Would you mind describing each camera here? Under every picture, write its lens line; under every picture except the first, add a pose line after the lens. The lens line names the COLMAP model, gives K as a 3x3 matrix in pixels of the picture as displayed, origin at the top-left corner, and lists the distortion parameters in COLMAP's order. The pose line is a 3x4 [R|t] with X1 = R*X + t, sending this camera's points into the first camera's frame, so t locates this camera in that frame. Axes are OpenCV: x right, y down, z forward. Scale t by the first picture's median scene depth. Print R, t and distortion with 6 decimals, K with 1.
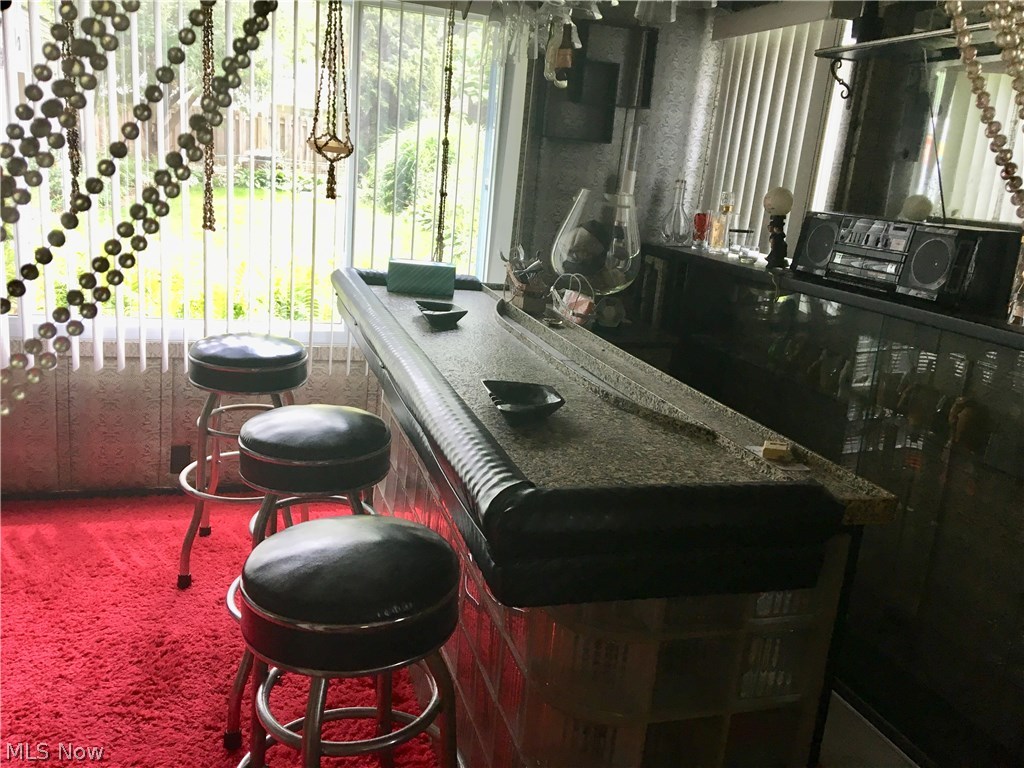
lens RADIAL K [[852.2, 0, 511.7], [0, 852.2, 401.3], [0, 0, 1]] dist [-0.010713, -0.007607]
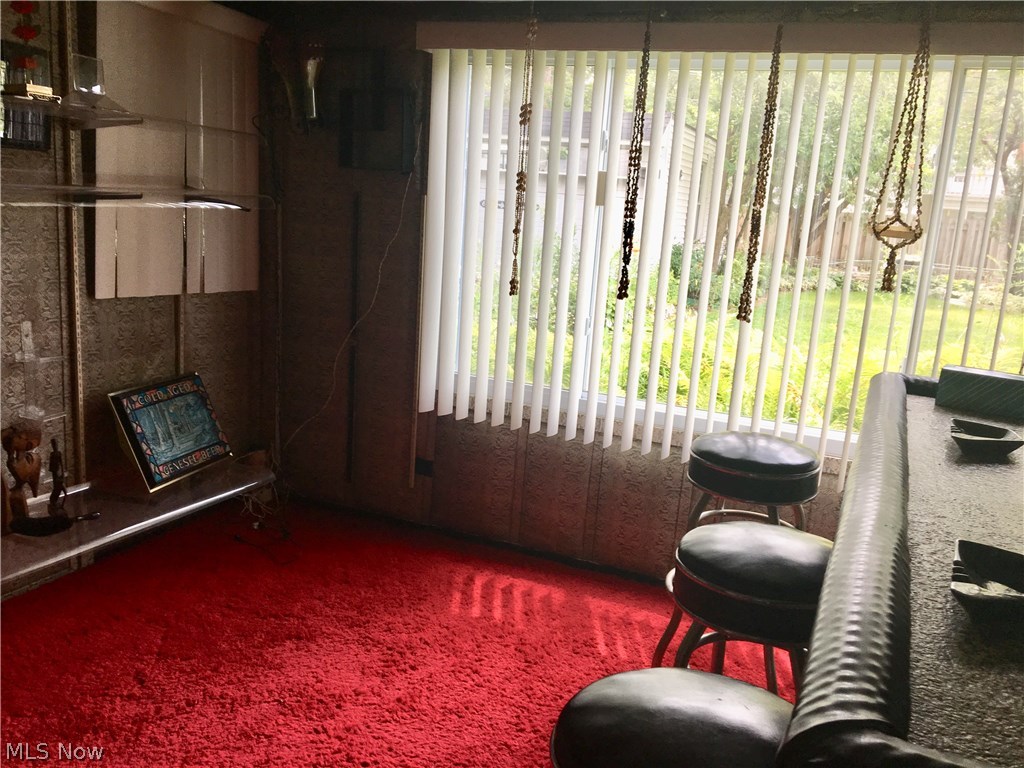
lens RADIAL K [[848.8, 0, 512.0], [0, 848.8, 384.0], [0, 0, 1]] dist [0.024487, -0.011391]
pose [[0.750250, 0.093031, -0.654576, 0.078455], [-0.184042, 0.980306, -0.071617, -0.018692], [0.635022, 0.174200, 0.752596, 0.147486]]
